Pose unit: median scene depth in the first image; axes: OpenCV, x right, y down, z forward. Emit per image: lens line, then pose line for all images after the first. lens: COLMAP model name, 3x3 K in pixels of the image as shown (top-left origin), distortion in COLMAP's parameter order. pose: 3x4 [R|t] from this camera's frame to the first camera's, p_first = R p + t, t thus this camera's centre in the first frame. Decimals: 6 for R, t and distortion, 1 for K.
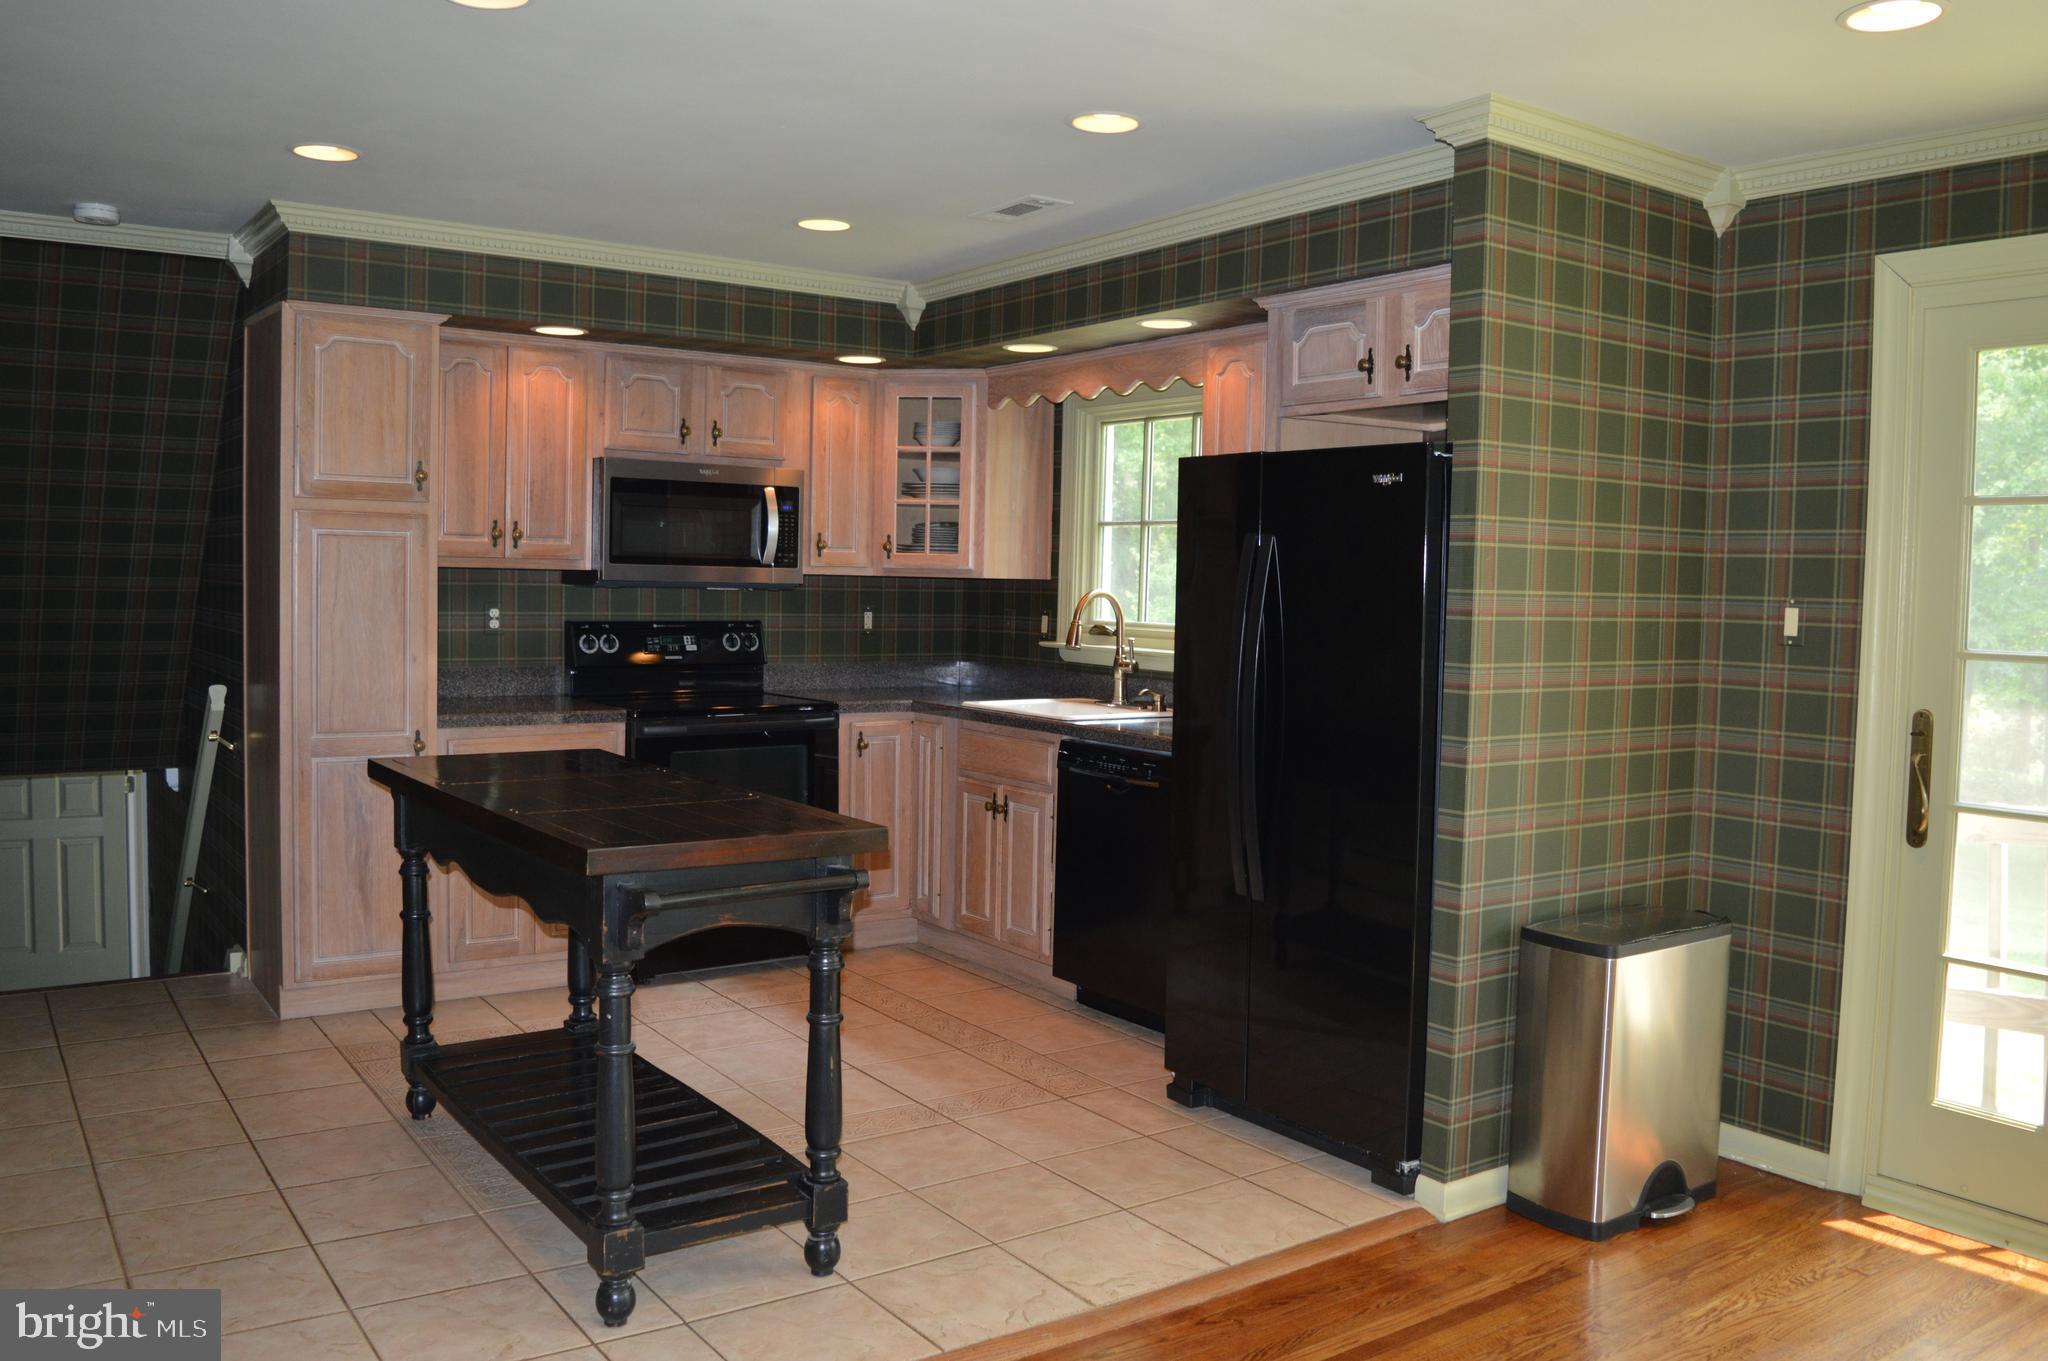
lens RADIAL K [[1631.0, 0, 1016.3], [0, 1631.0, 674.9], [0, 0, 1]] dist [-0.095642, 0.023093]
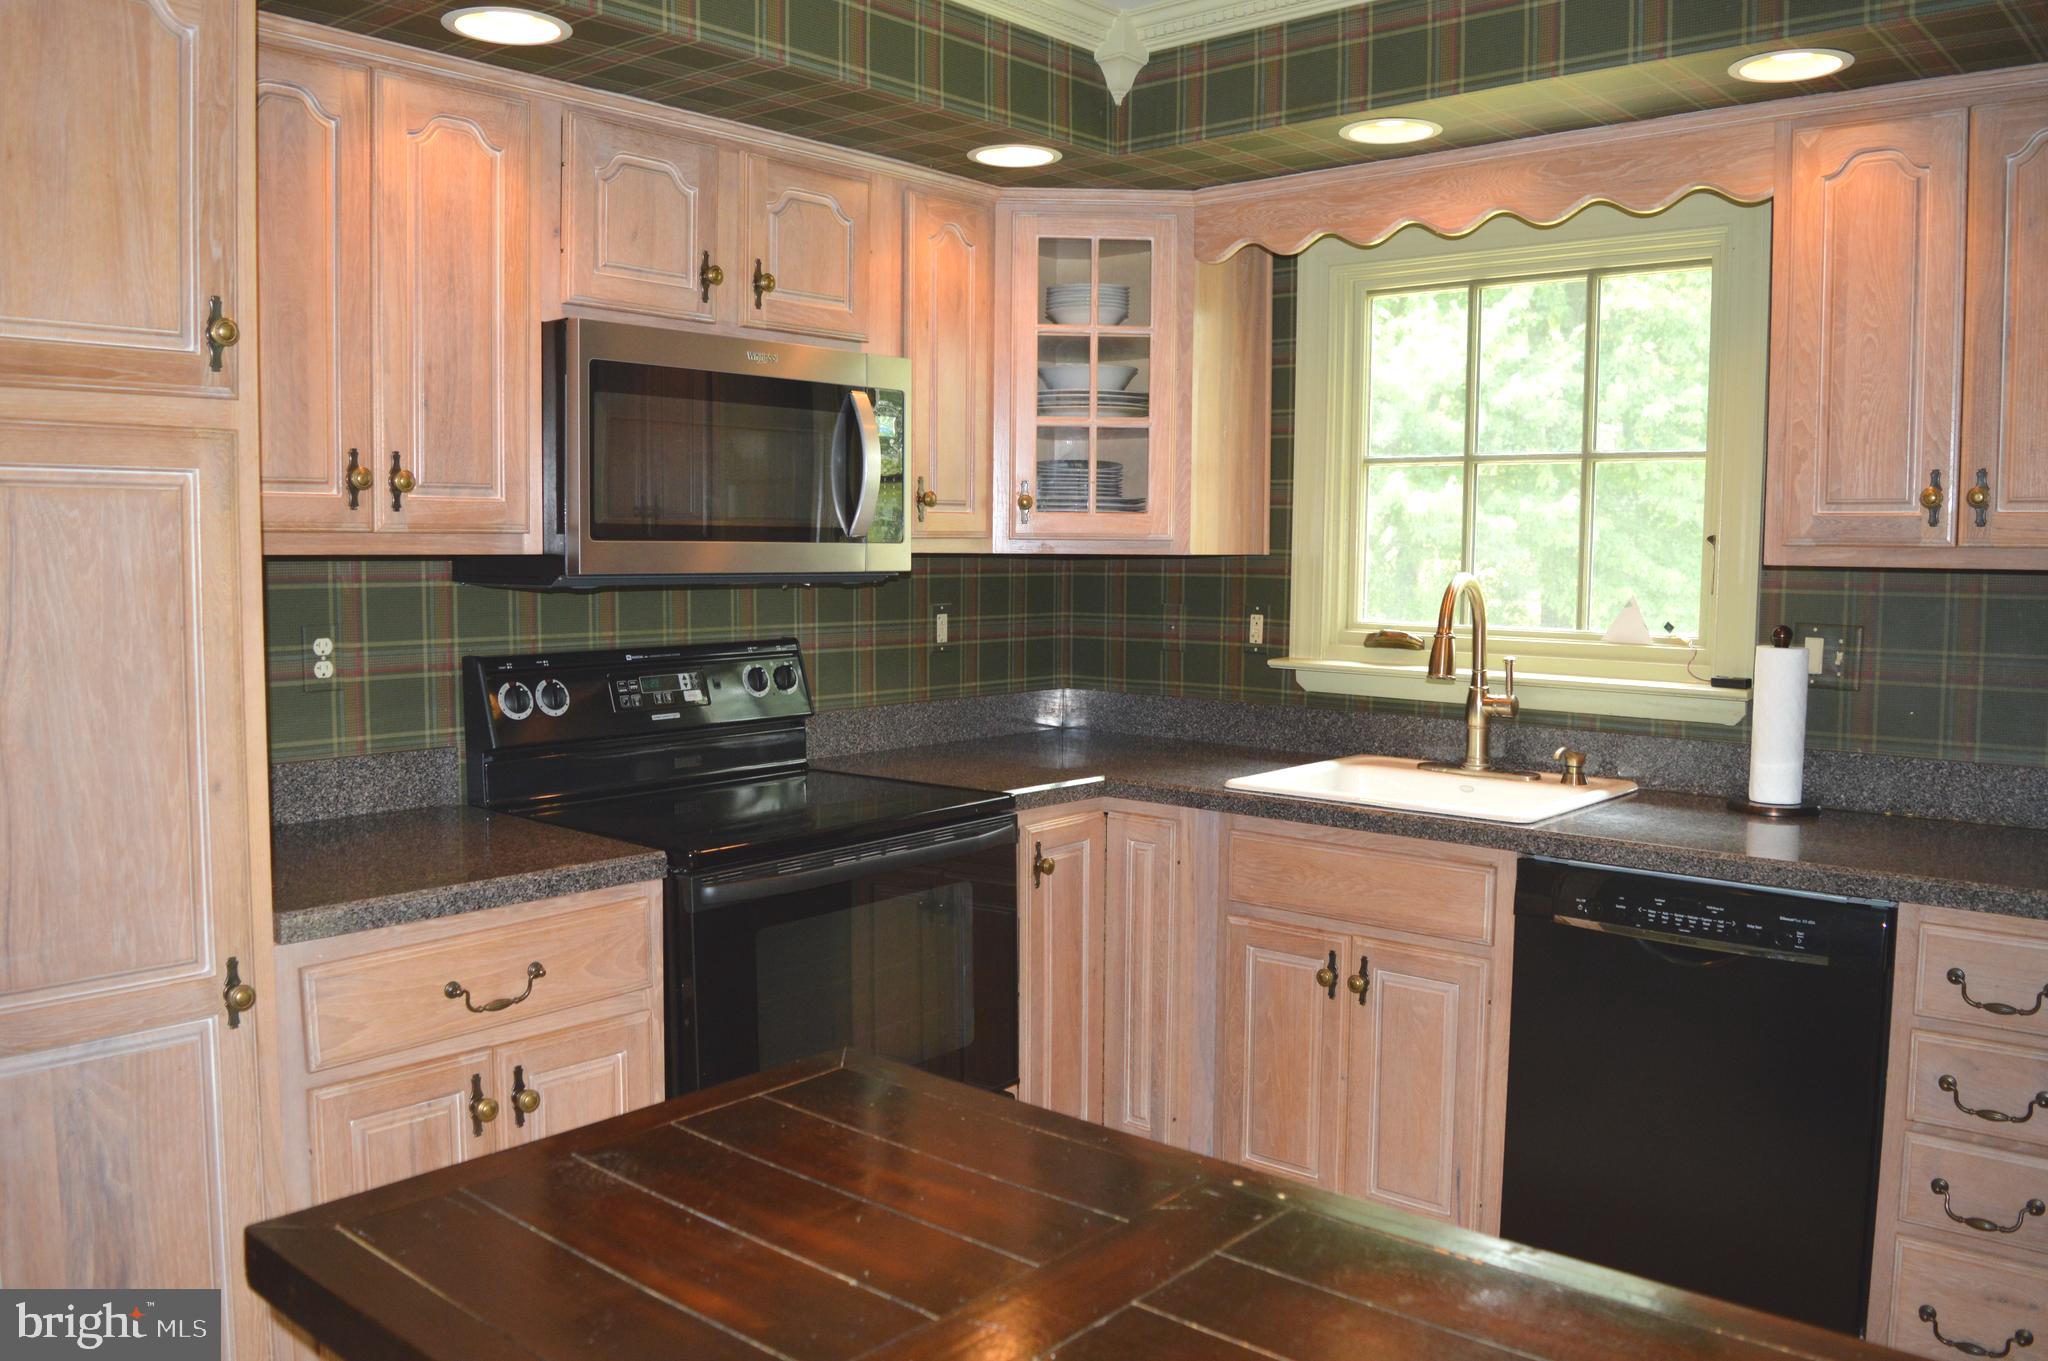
lens RADIAL K [[1631.0, 0, 1016.3], [0, 1631.0, 674.9], [0, 0, 1]] dist [-0.095642, 0.023093]
pose [[0.972216, -0.034563, 0.231521, -0.236888], [0.028886, 0.999194, 0.027868, -0.037976], [-0.232298, -0.020406, 0.972431, 0.494183]]
